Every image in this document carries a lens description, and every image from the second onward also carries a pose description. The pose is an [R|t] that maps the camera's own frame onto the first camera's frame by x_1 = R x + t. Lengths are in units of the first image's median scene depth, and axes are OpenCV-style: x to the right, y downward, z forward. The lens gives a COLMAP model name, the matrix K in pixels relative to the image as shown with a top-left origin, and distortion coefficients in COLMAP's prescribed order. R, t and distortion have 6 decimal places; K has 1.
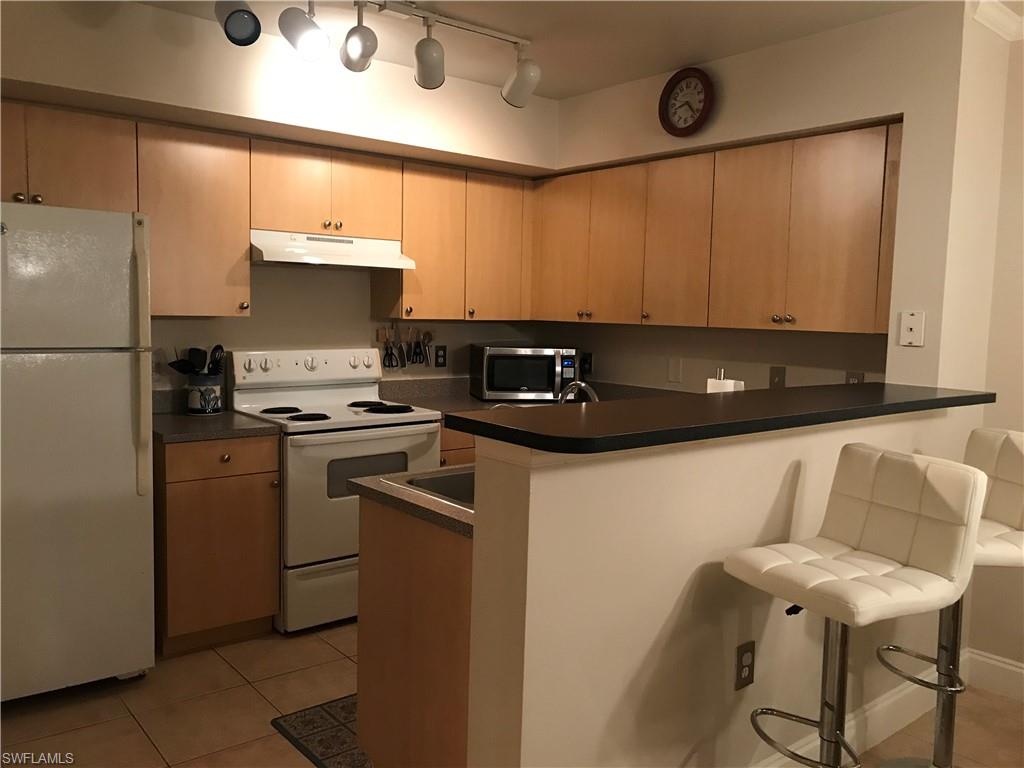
lens RADIAL K [[836.5, 0, 511.2], [0, 836.5, 378.7], [0, 0, 1]] dist [0.052300, -0.070405]
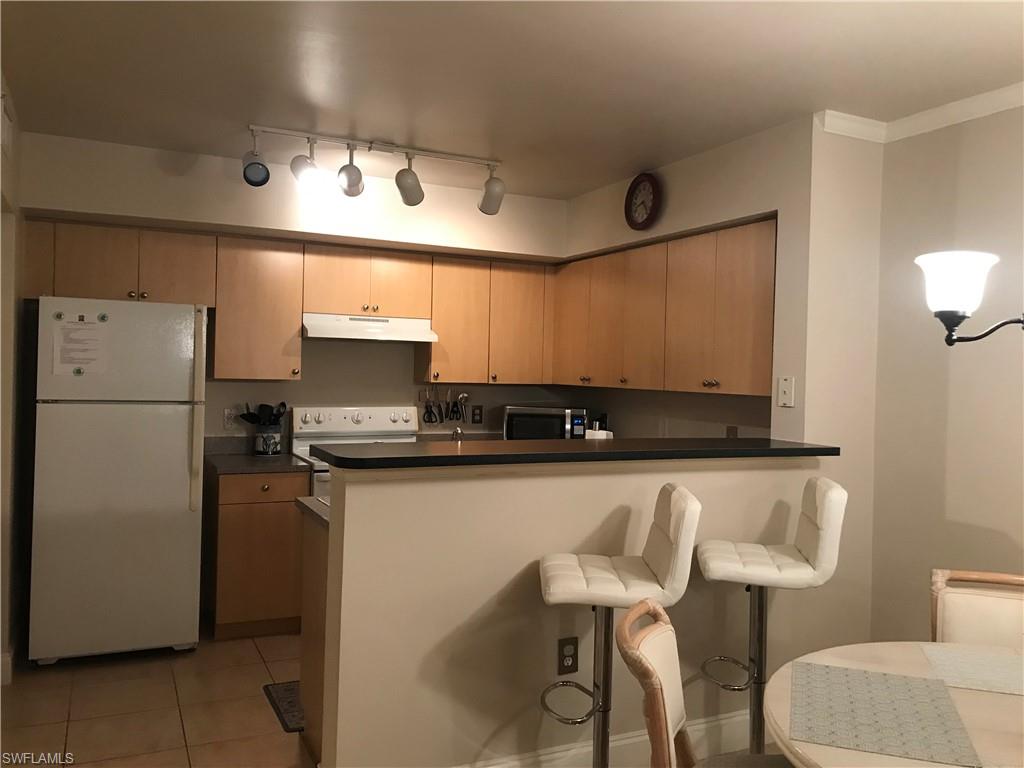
lens RADIAL K [[836.5, 0, 511.2], [0, 836.5, 378.0], [0, 0, 1]] dist [0.052300, -0.070405]
pose [[0.972267, 0.003136, -0.233853, 0.304844], [-0.022110, 0.996664, -0.078559, 0.017006], [0.232826, 0.081551, 0.969093, -0.170152]]
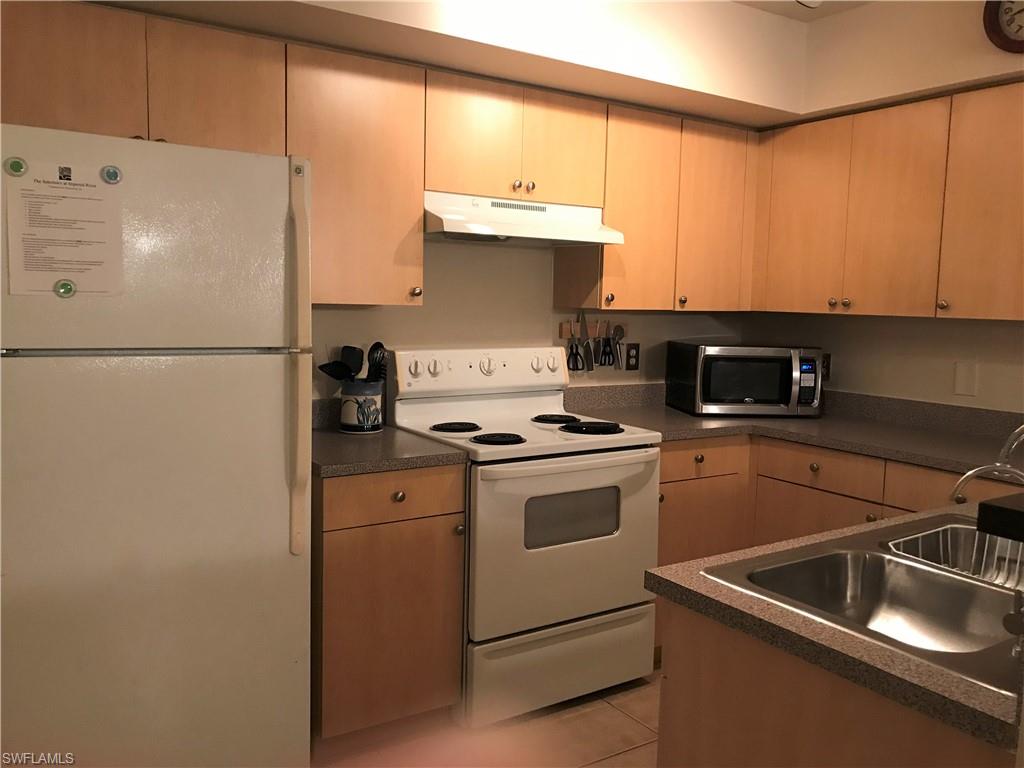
lens RADIAL K [[836.5, 0, 516.5], [0, 836.5, 378.6], [0, 0, 1]] dist [0.052300, -0.070405]
pose [[0.995415, 0.011409, -0.094966, -0.152863], [-0.010536, 0.999898, 0.009682, -0.015931], [0.095067, -0.008637, 0.995433, 0.252123]]
